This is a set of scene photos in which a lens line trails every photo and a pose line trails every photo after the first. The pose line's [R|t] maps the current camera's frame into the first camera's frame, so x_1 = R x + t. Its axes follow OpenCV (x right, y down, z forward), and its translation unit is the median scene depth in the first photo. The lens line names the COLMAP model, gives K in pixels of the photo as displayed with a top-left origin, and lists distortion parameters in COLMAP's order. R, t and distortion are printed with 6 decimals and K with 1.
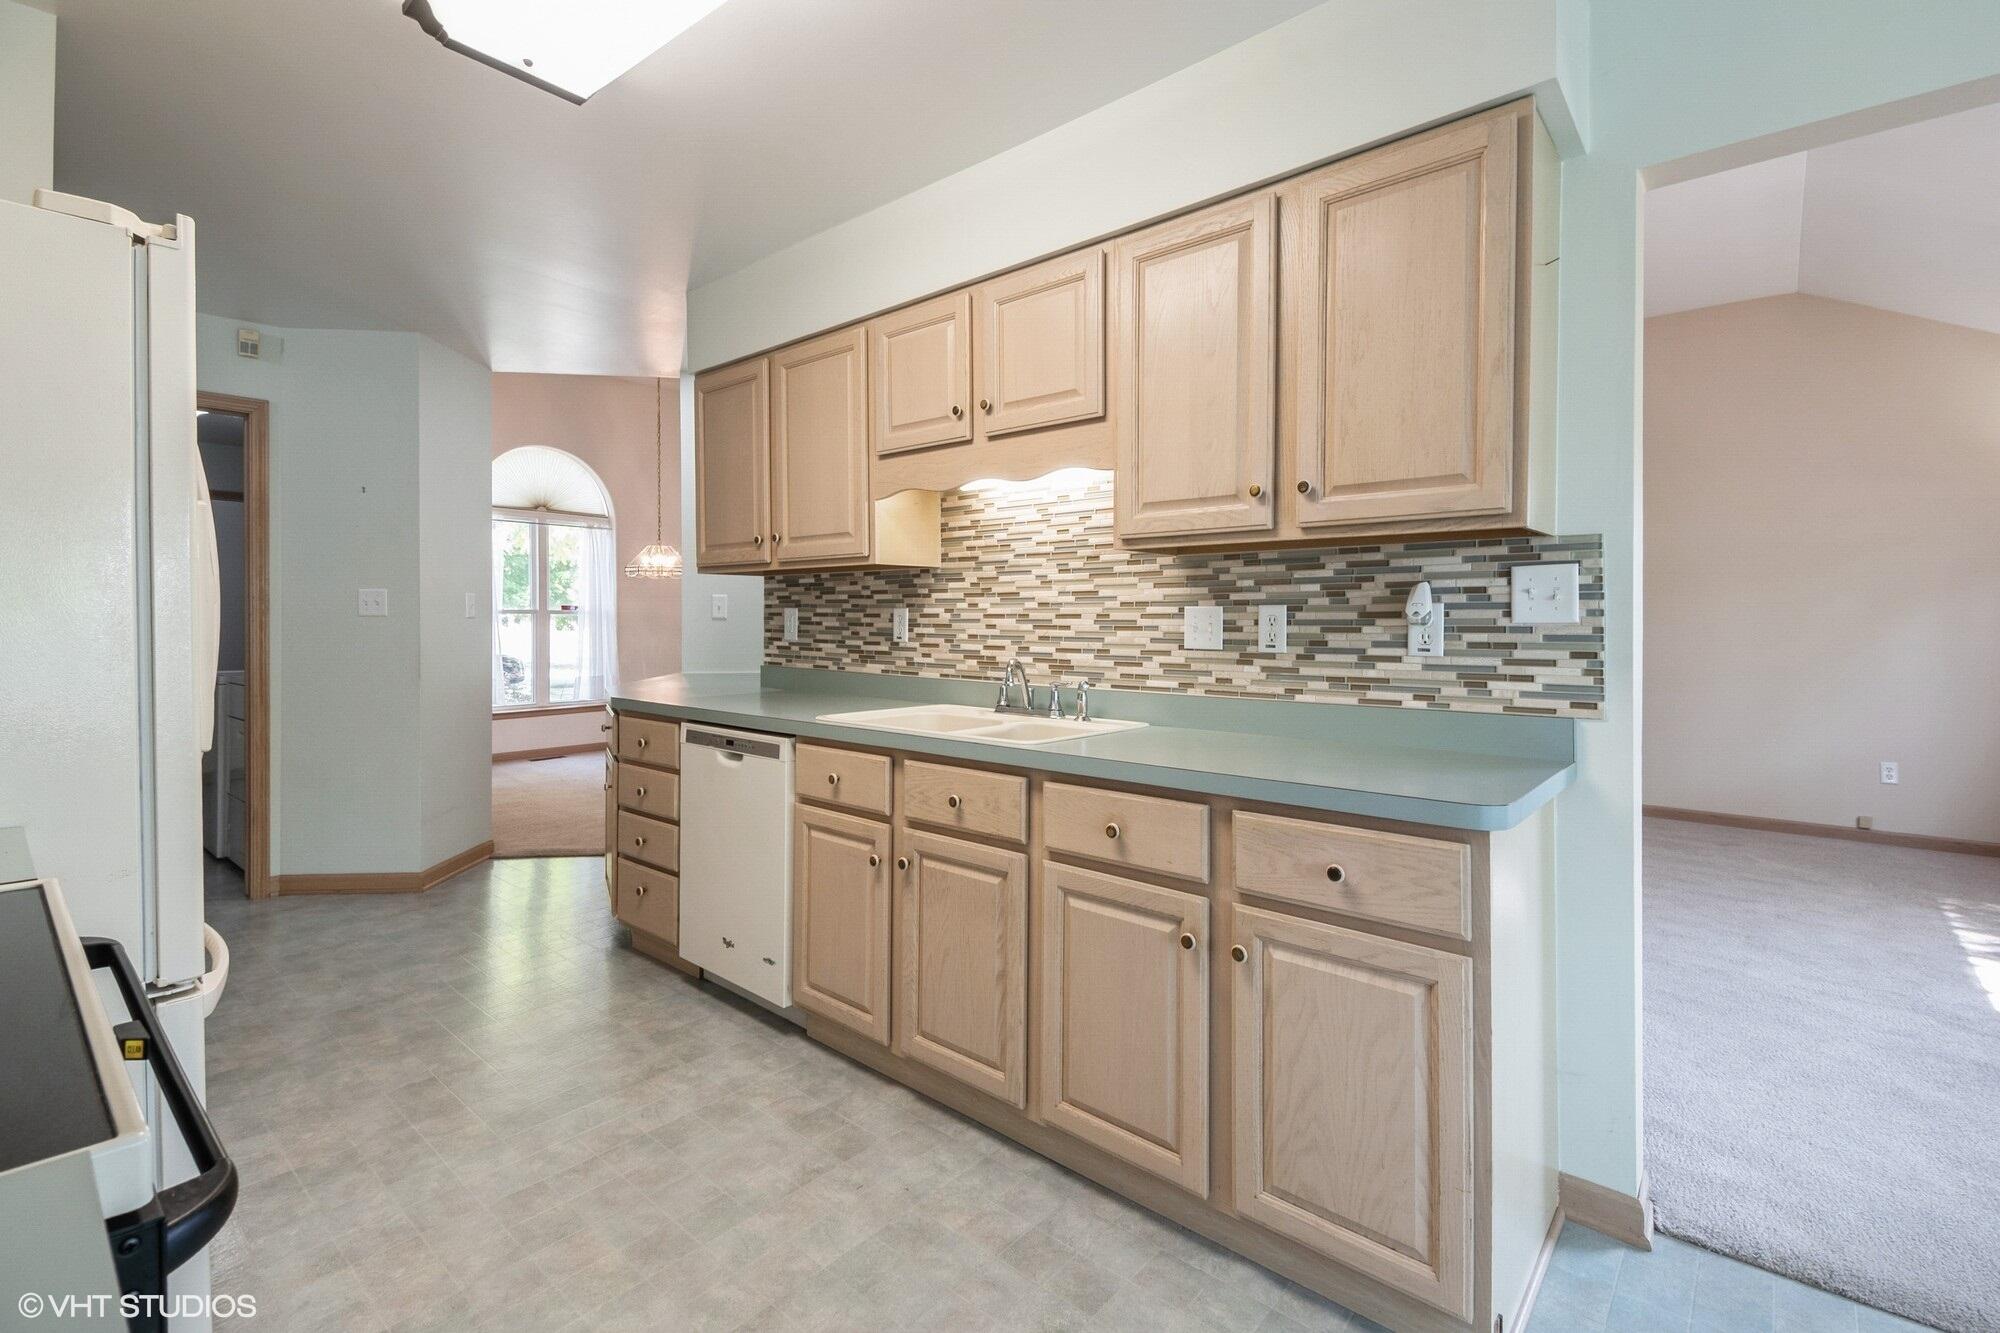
lens RADIAL K [[882.6, 0, 999.8], [0, 882.6, 630.5], [0, 0, 1]] dist [-0.000021, -0.000081]
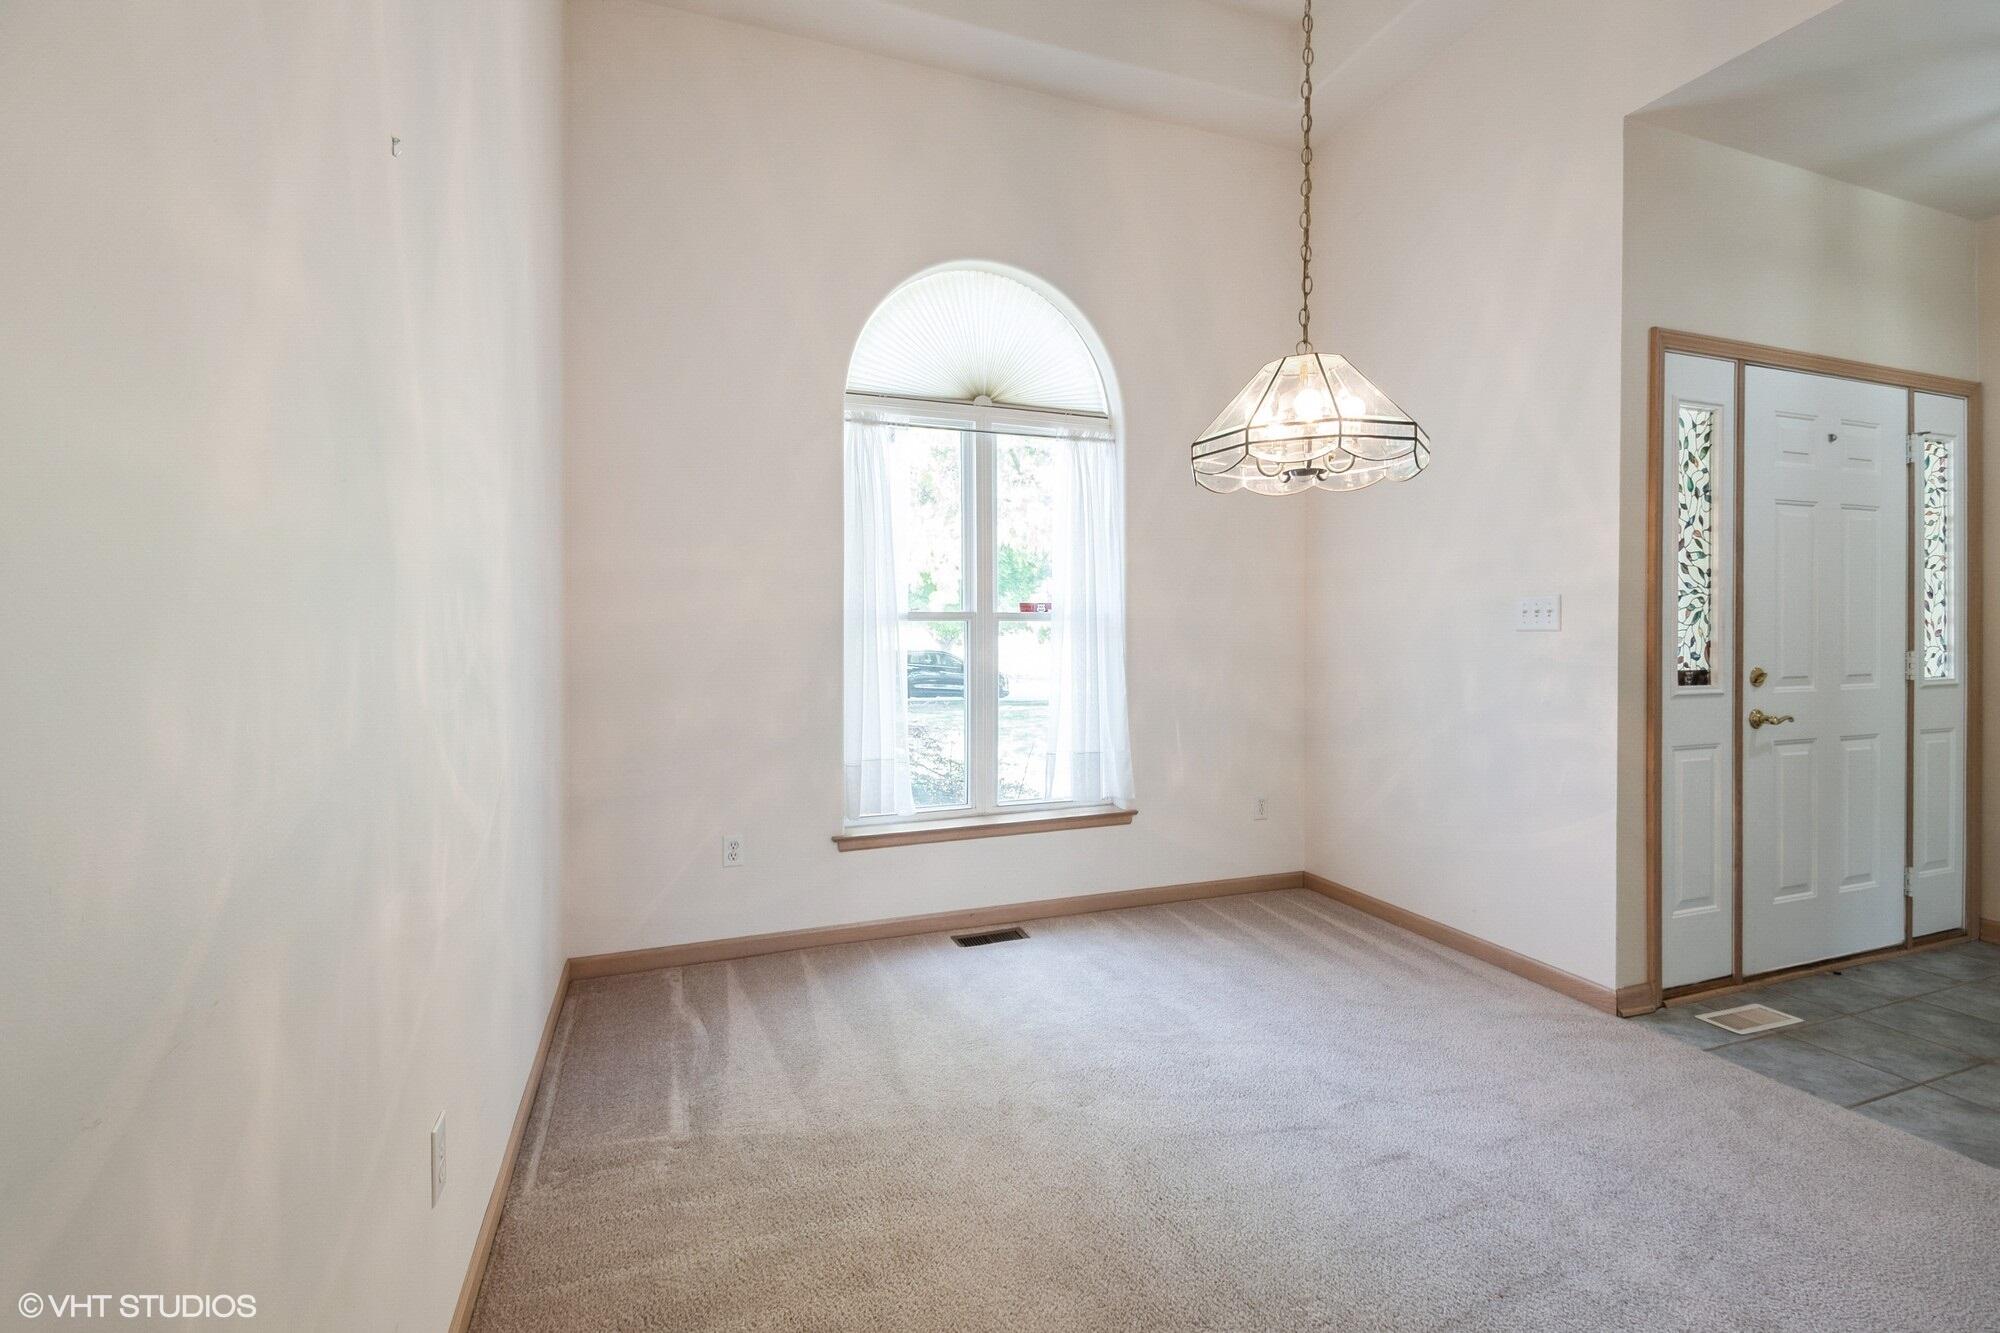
lens RADIAL K [[905.2, 0, 1046.9], [0, 905.2, 630.4], [0, 0, 1]] dist [0.062493, -0.040526]
pose [[0.890188, -0.004038, -0.455575, -0.316465], [-0.000121, 0.999959, -0.009099, -0.010525], [0.455593, 0.008156, 0.890151, 0.692312]]
